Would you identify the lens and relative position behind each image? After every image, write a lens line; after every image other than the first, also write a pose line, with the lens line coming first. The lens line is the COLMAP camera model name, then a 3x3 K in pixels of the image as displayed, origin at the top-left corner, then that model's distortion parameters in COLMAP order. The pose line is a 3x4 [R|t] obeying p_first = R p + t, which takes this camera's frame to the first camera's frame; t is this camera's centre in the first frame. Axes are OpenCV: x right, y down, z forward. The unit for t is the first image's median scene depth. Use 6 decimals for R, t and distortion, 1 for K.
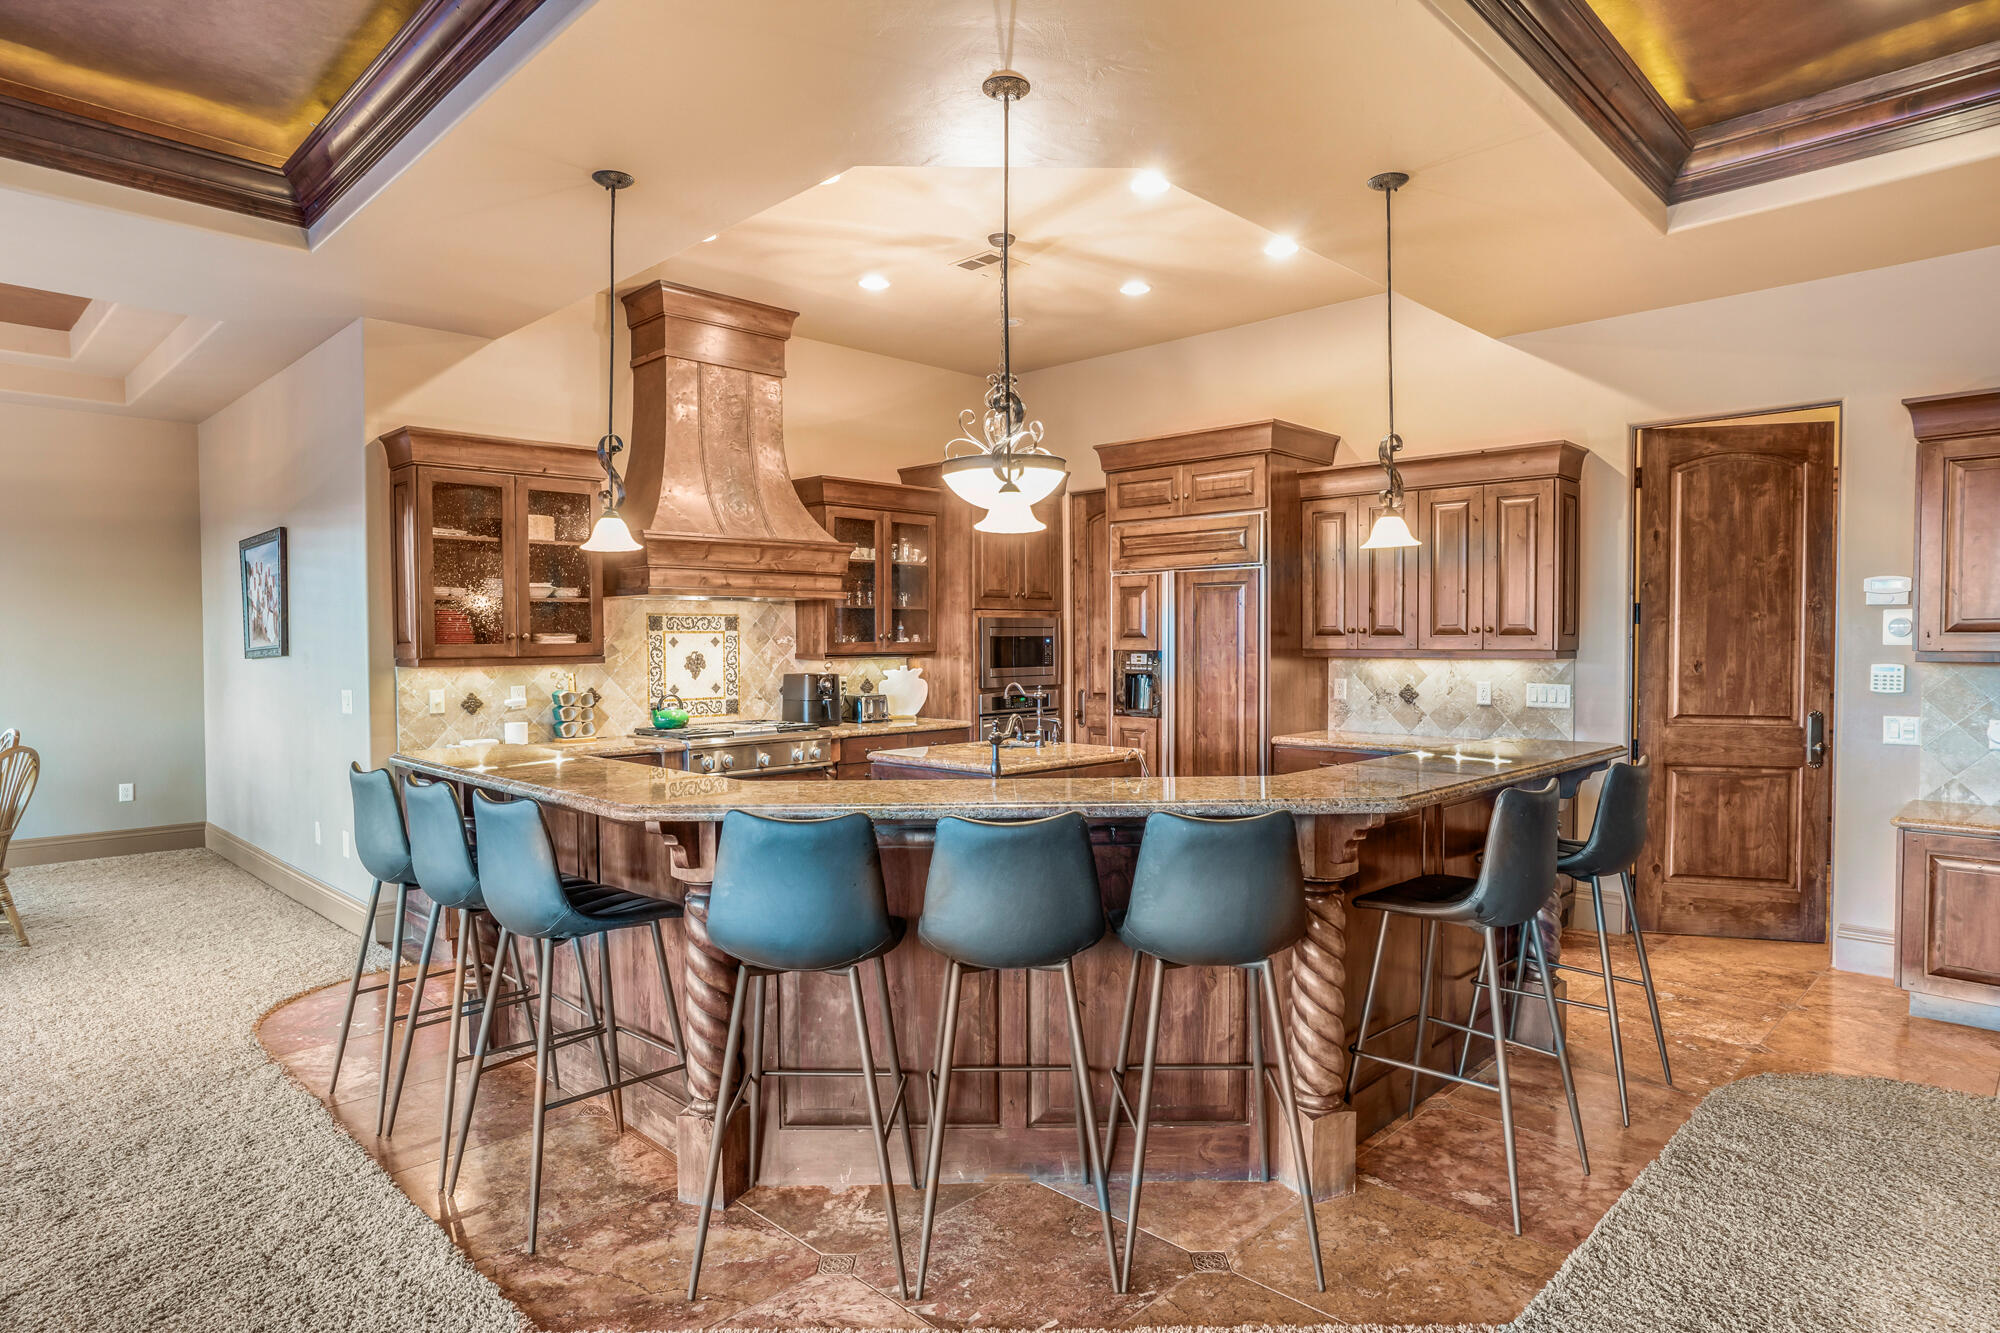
lens RADIAL K [[1140.7, 0, 1000.2], [0, 1140.7, 666.4], [0, 0, 1]] dist [-0.020239, -0.000239]
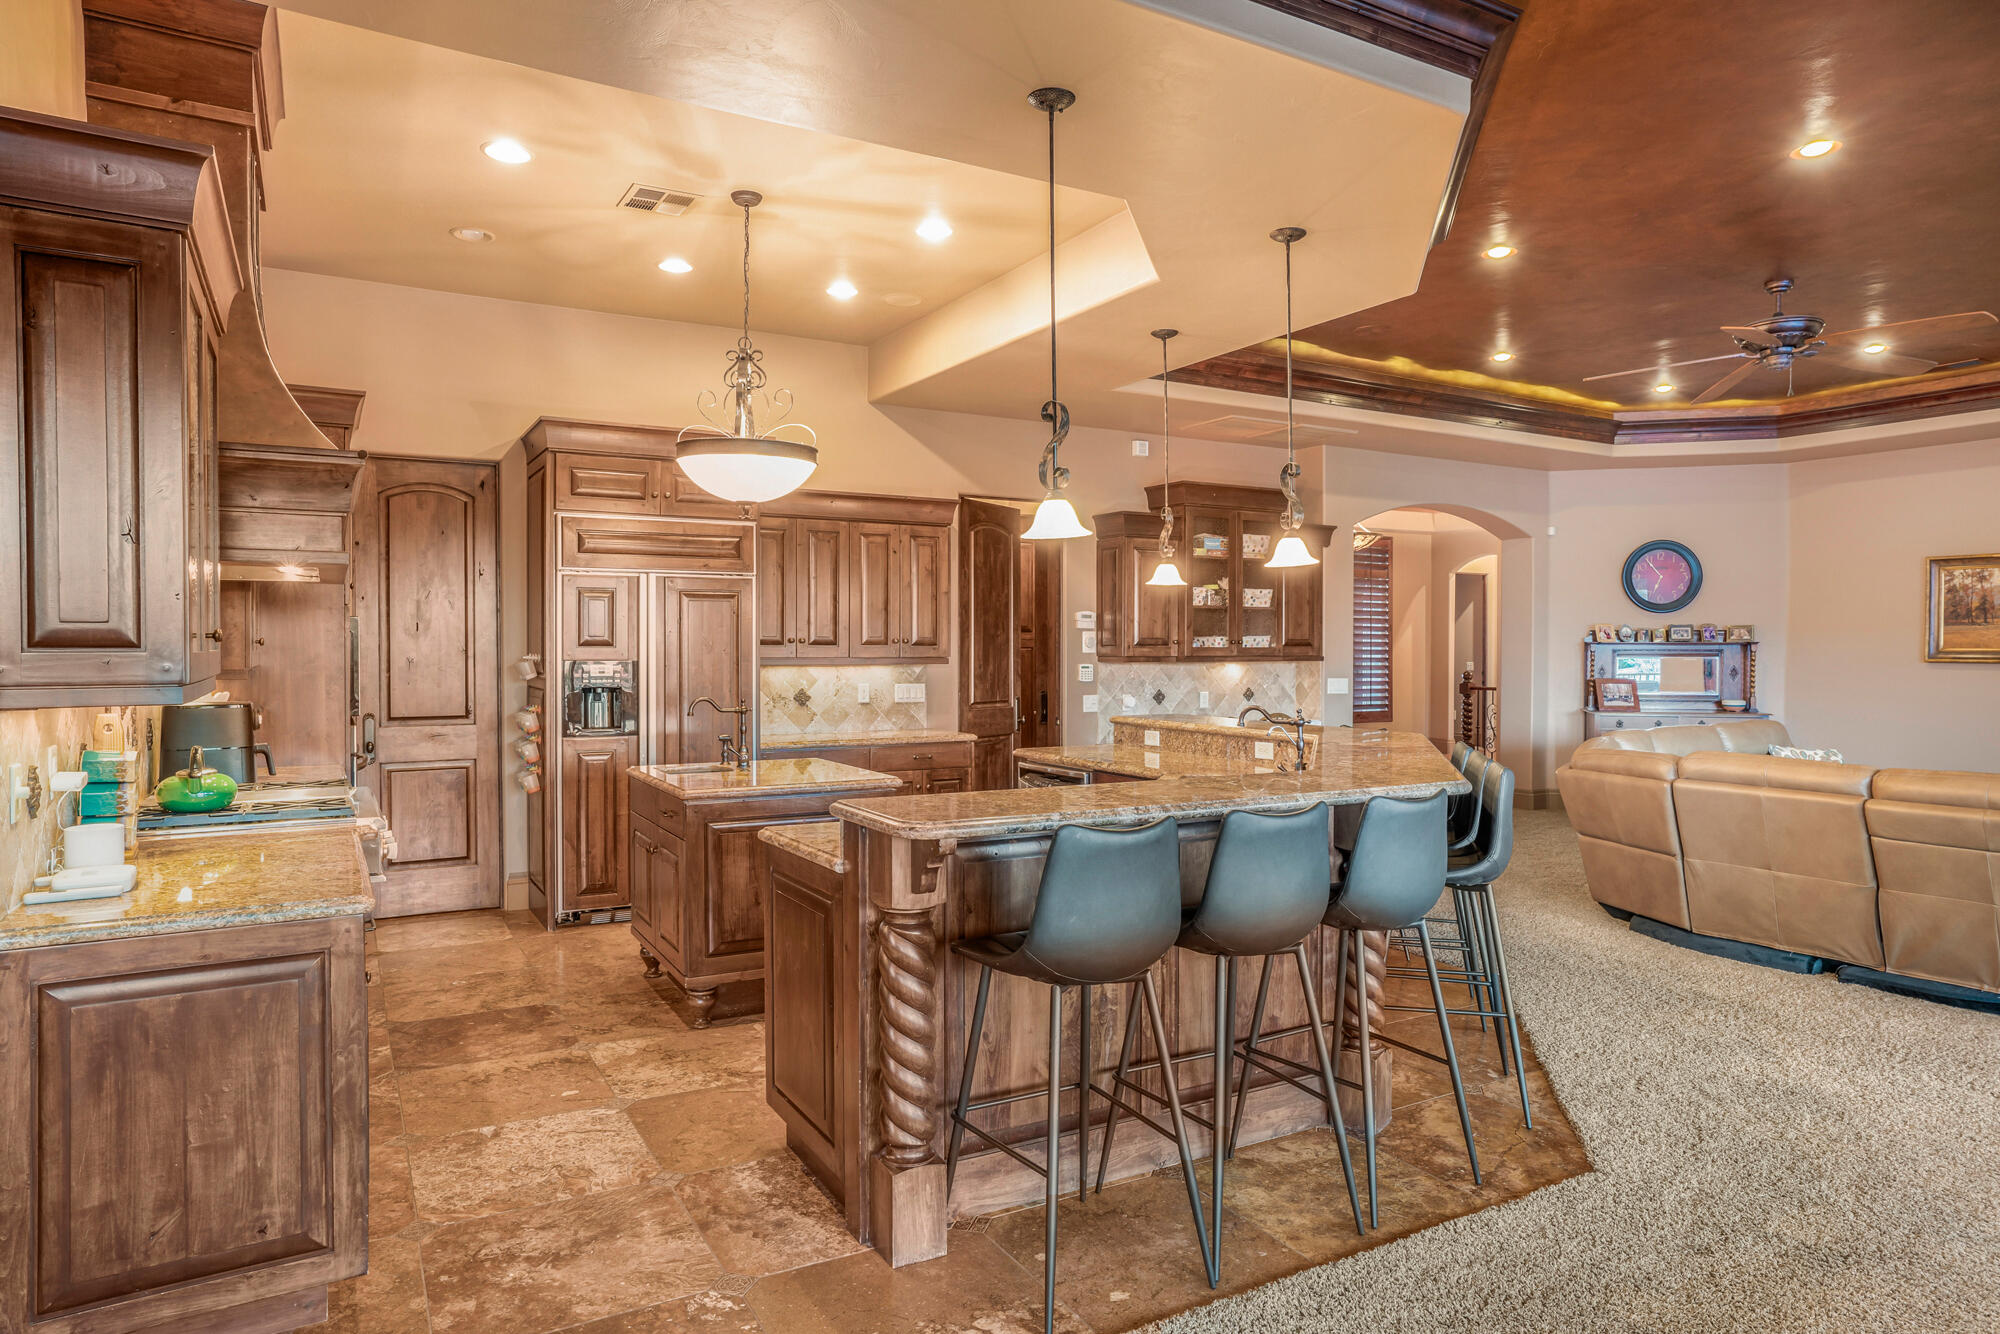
lens RADIAL K [[1217.5, 0, 990.6], [0, 1217.5, 664.6], [0, 0, 1]] dist [0.001979, -0.000075]
pose [[0.269220, -0.010653, 0.963020, -0.748886], [0.022087, 0.999744, 0.004885, -0.009993], [-0.962825, 0.019955, 0.269386, 0.490547]]
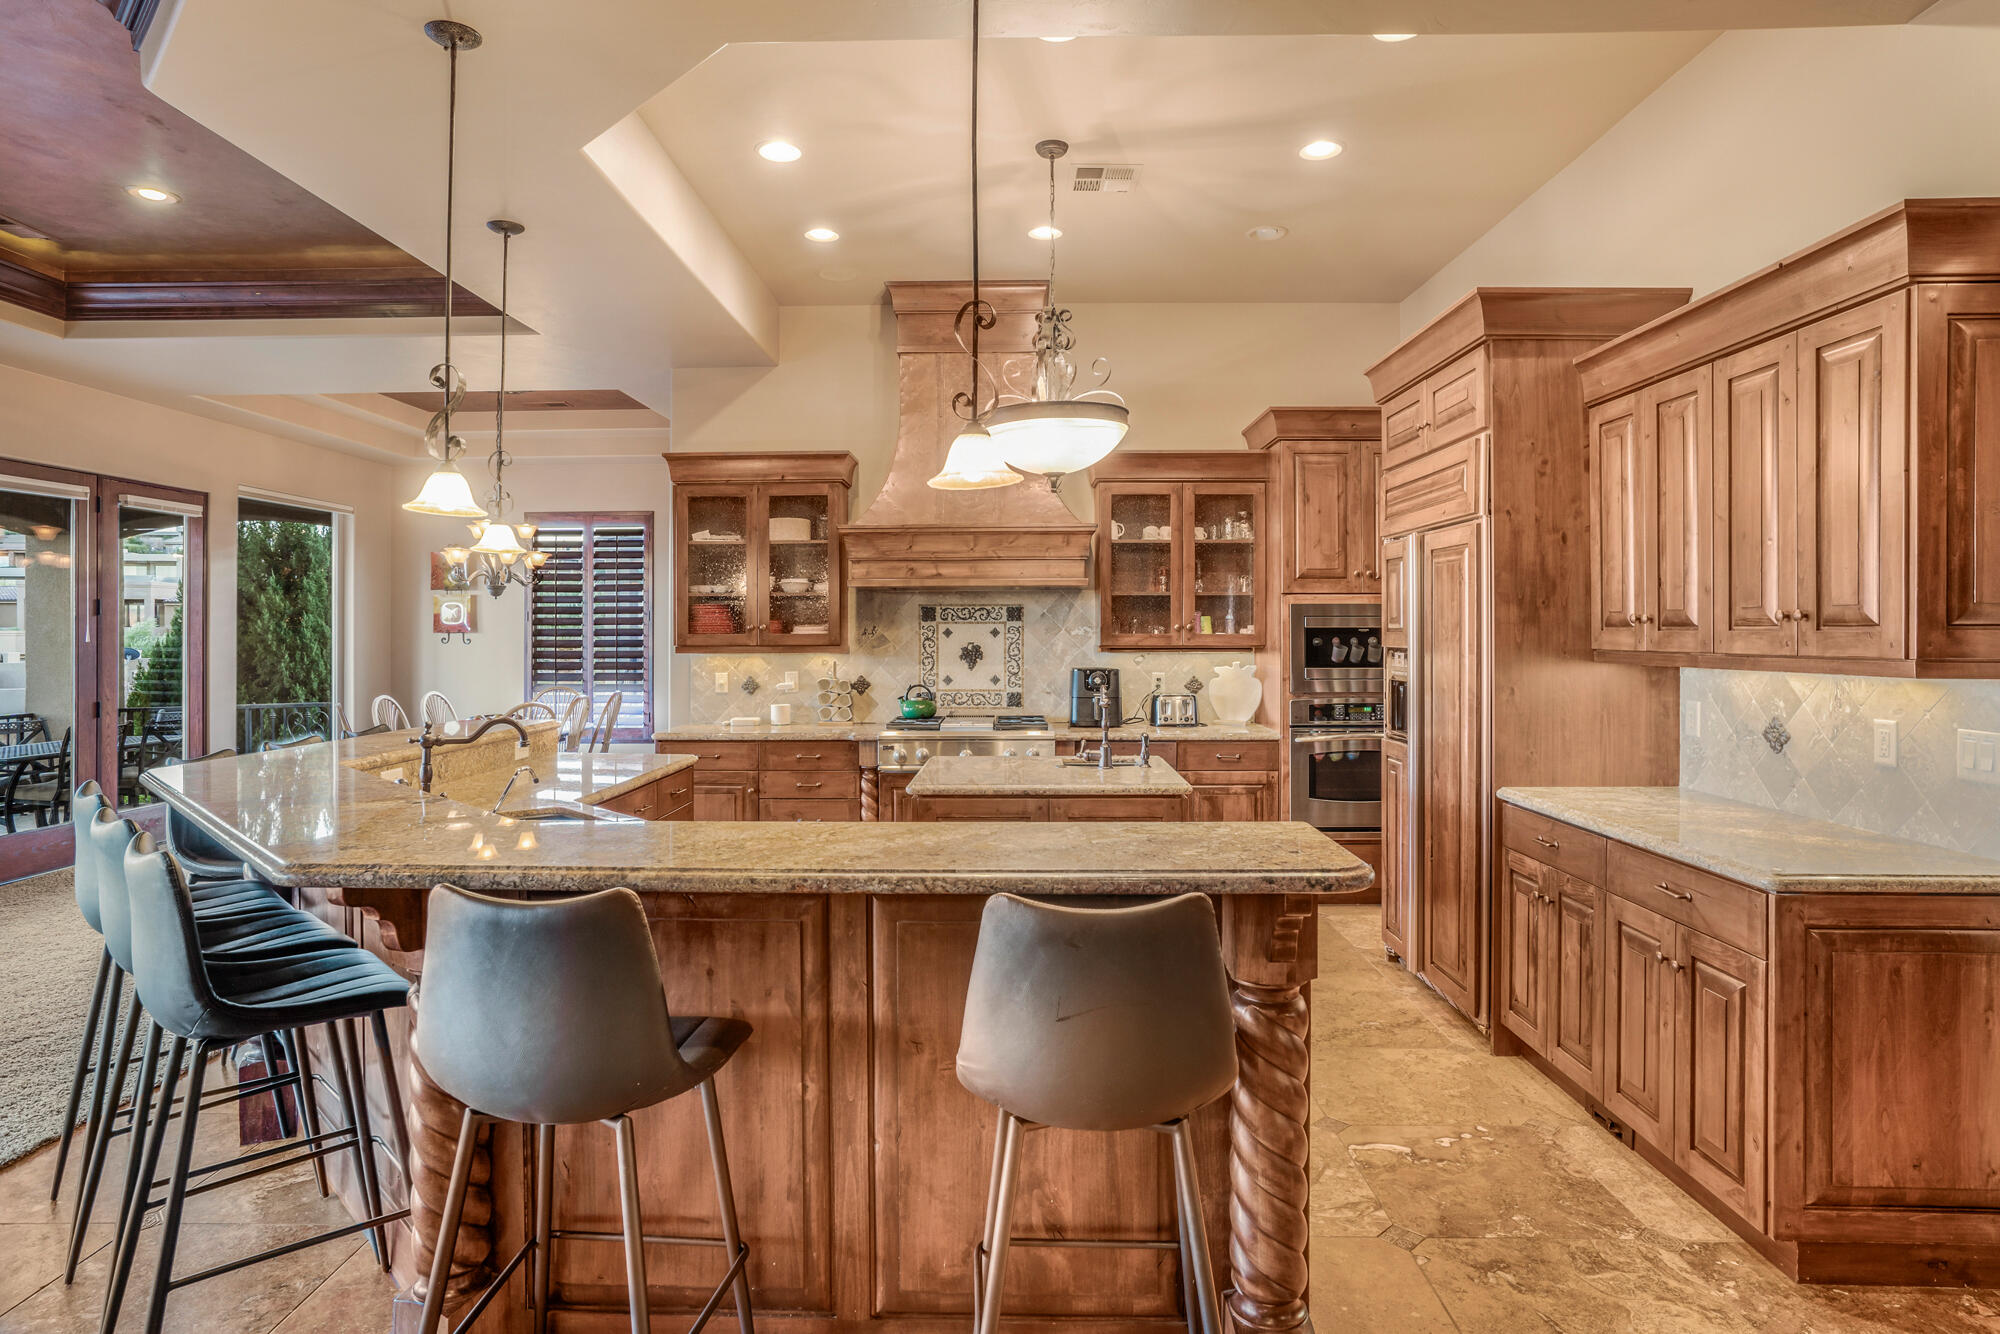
lens RADIAL K [[1131.5, 0, 991.7], [0, 1131.5, 622.2], [0, 0, 1]] dist [-0.015009, -0.000183]
pose [[0.691731, -0.001928, -0.722153, 0.484173], [-0.018837, 0.999608, -0.020711, -0.011174], [0.721910, 0.027929, 0.691423, 0.352782]]
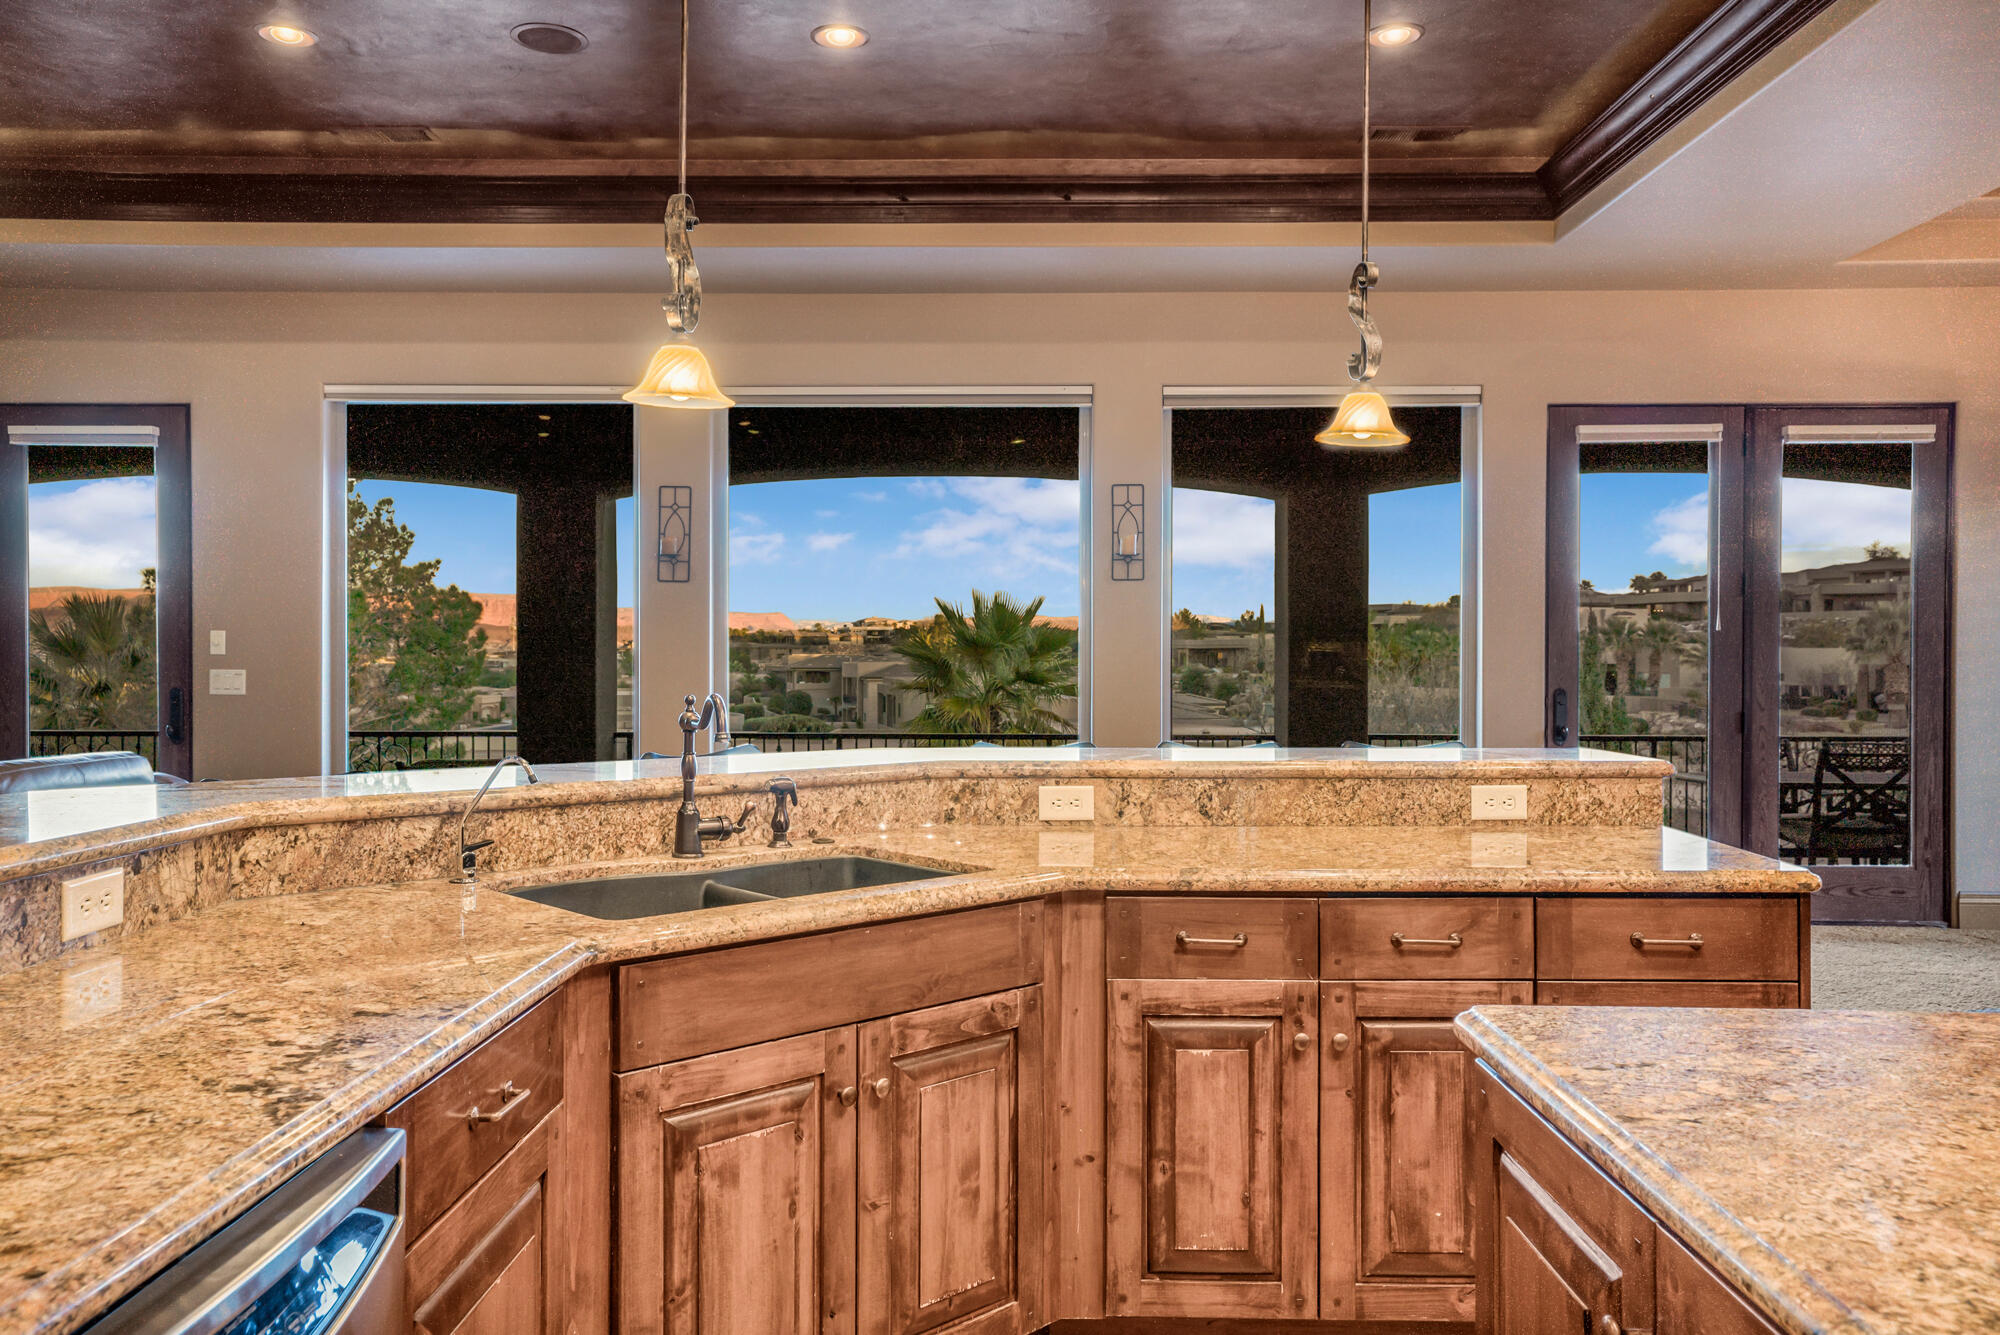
lens RADIAL K [[1521.3, 0, 1001.9], [0, 1521.3, 666.4], [0, 0, 1]] dist [0.012341, 0.006671]
pose [[-0.707479, 0.014475, -0.706586, 0.252860], [-0.012906, 0.999359, 0.033395, -0.001456], [0.706616, 0.032745, -0.706839, 0.897533]]
